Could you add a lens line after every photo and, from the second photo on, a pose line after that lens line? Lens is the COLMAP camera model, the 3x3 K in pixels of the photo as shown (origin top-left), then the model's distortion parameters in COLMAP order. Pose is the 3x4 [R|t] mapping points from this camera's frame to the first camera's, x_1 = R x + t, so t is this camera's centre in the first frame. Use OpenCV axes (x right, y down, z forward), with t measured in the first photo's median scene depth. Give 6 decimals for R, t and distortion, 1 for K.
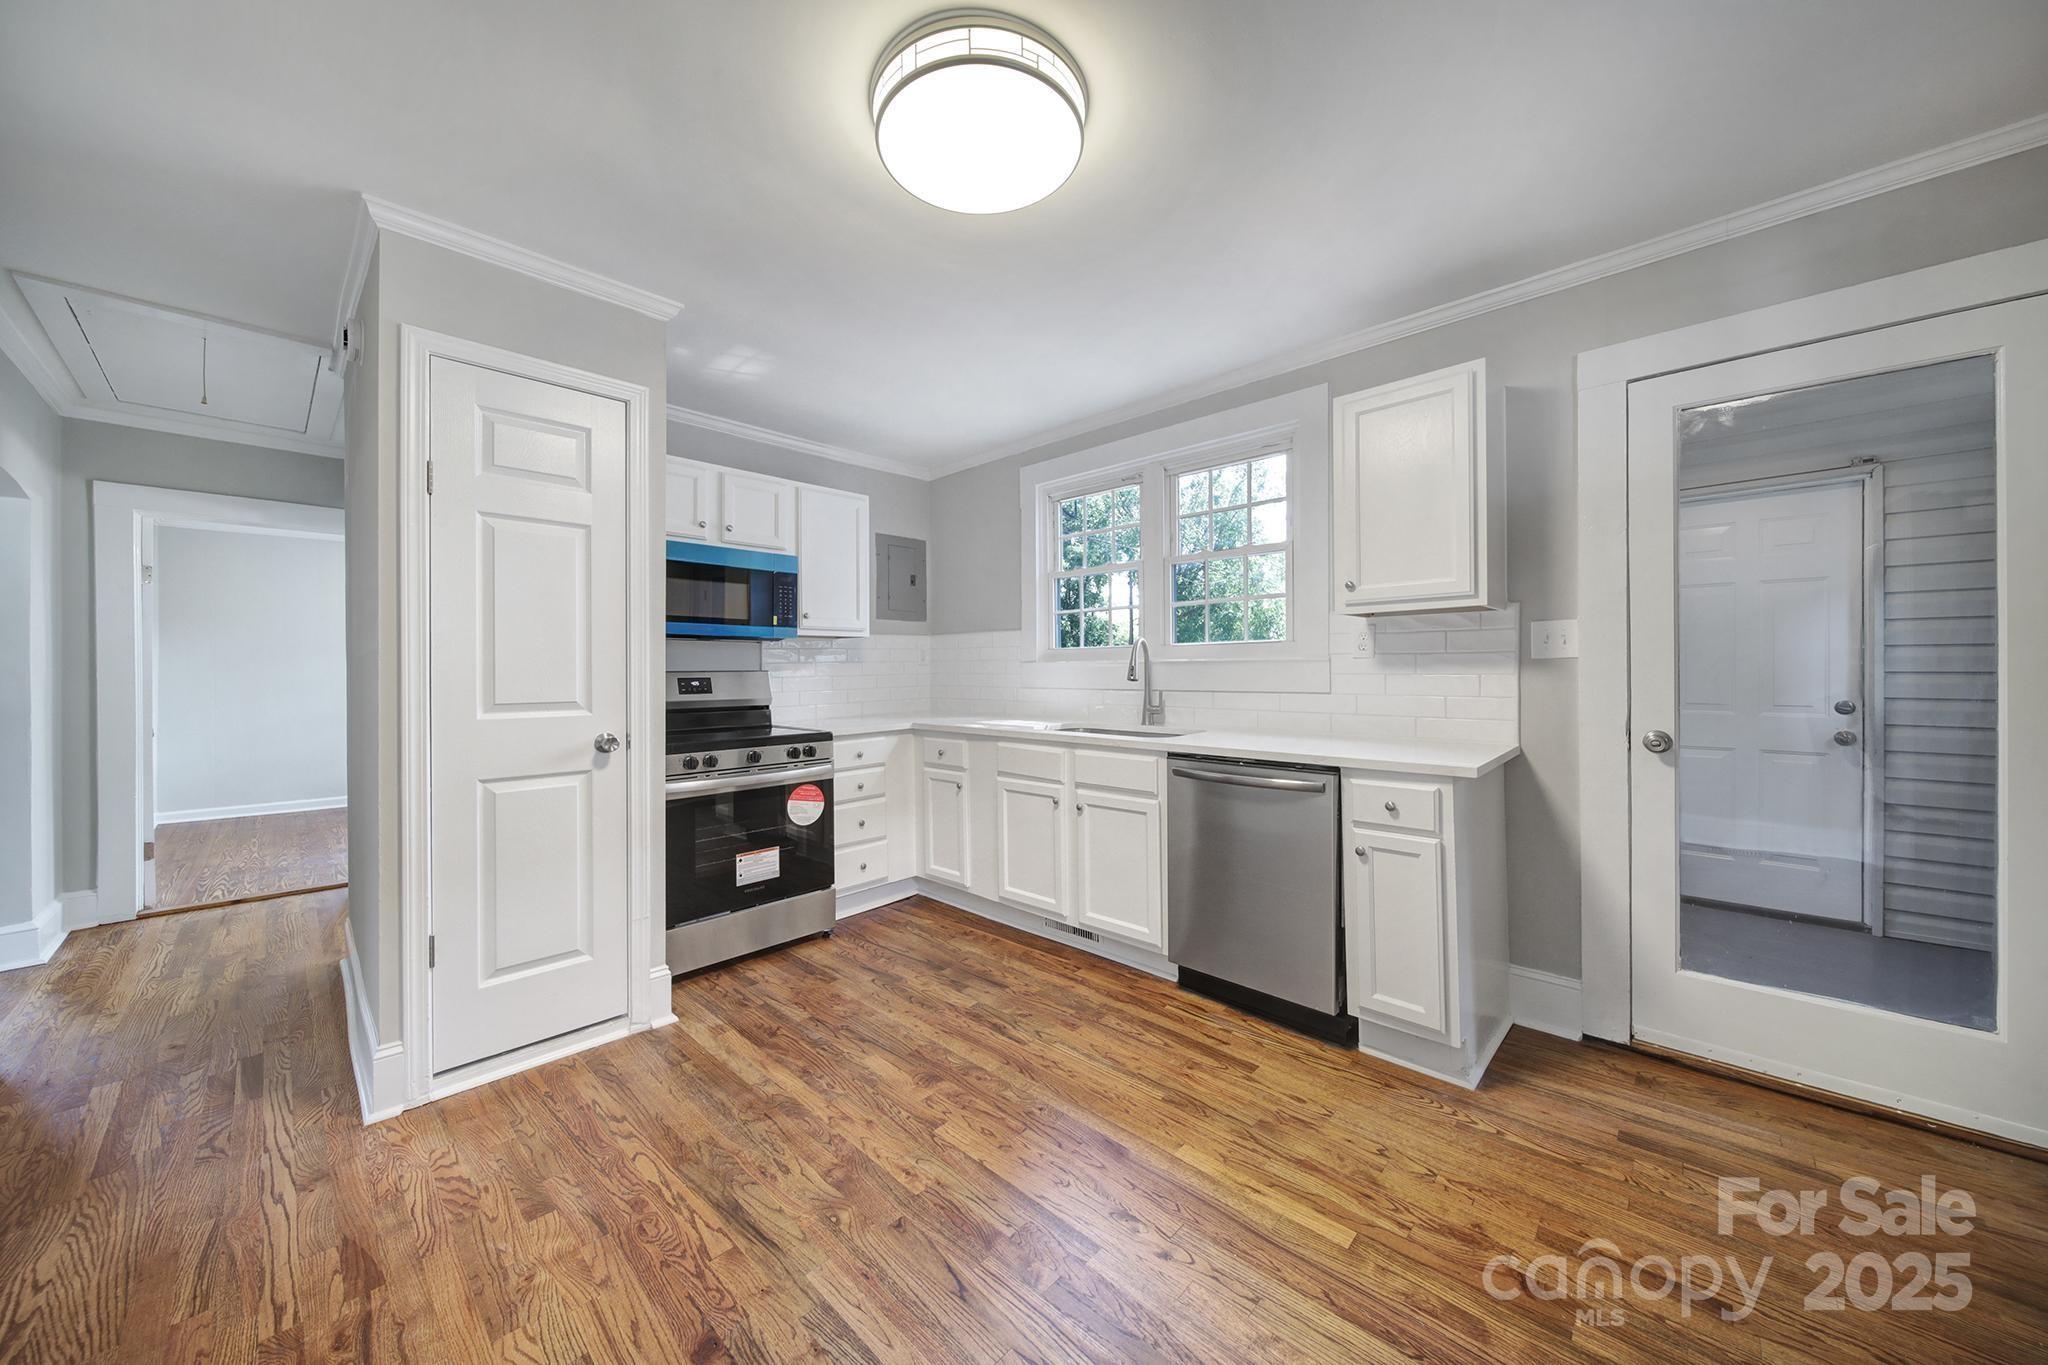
lens RADIAL K [[713.1, 0, 1020.6], [0, 713.1, 674.4], [0, 0, 1]] dist [-0.000503, -0.002033]
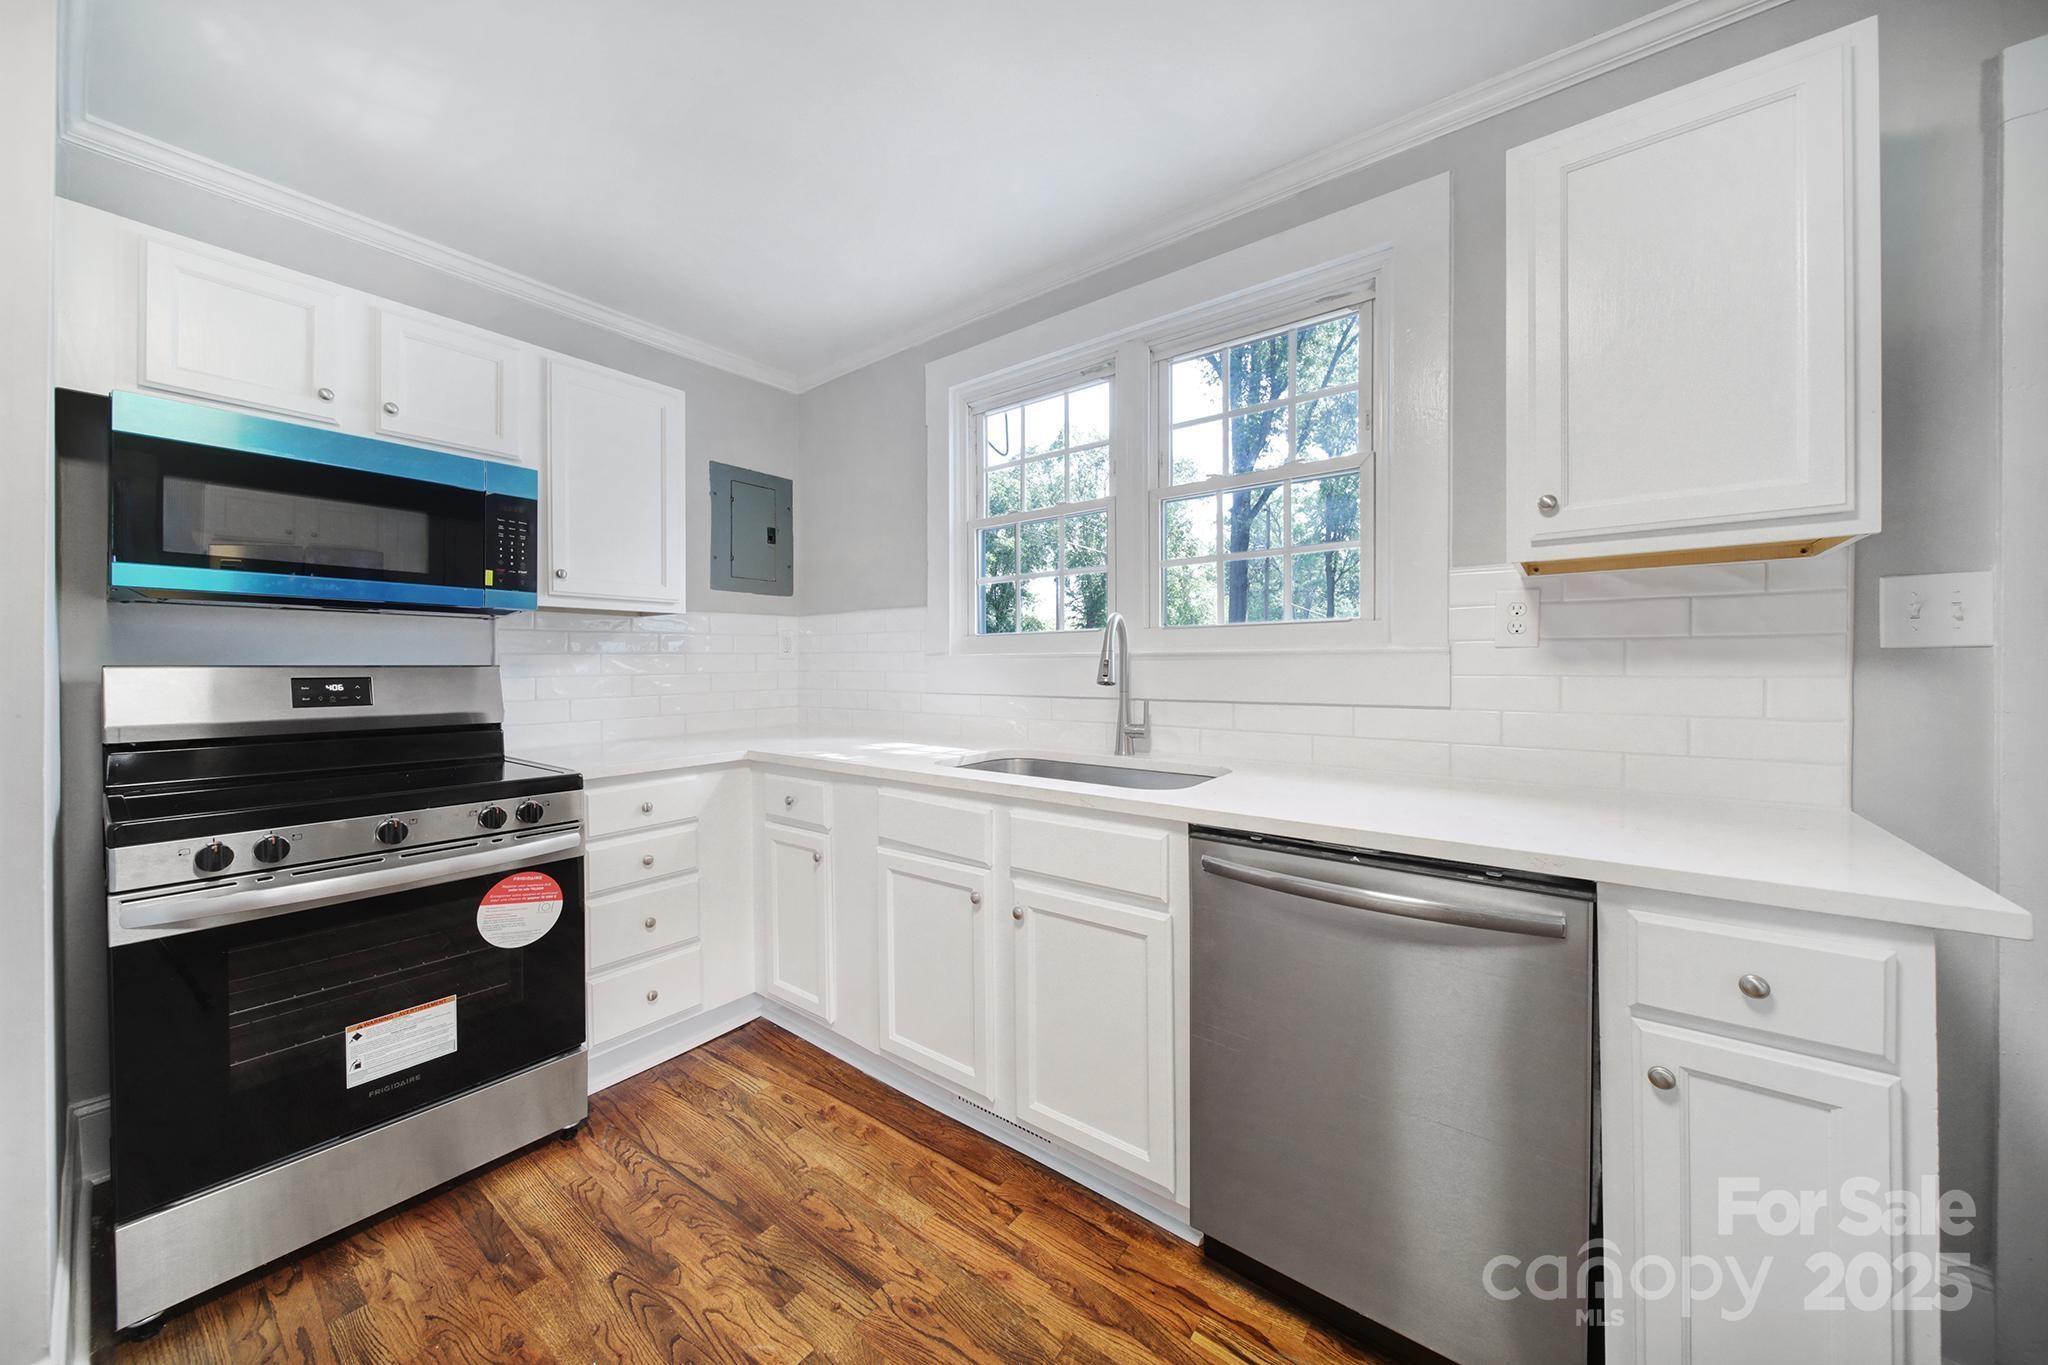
lens RADIAL K [[713.1, 0, 1020.6], [0, 713.1, 674.4], [0, 0, 1]] dist [-0.000503, -0.002033]
pose [[0.994430, 0.003100, 0.105353, 0.023148], [-0.003526, 0.999986, 0.003855, -0.001813], [-0.105339, -0.004205, 0.994427, 0.412191]]
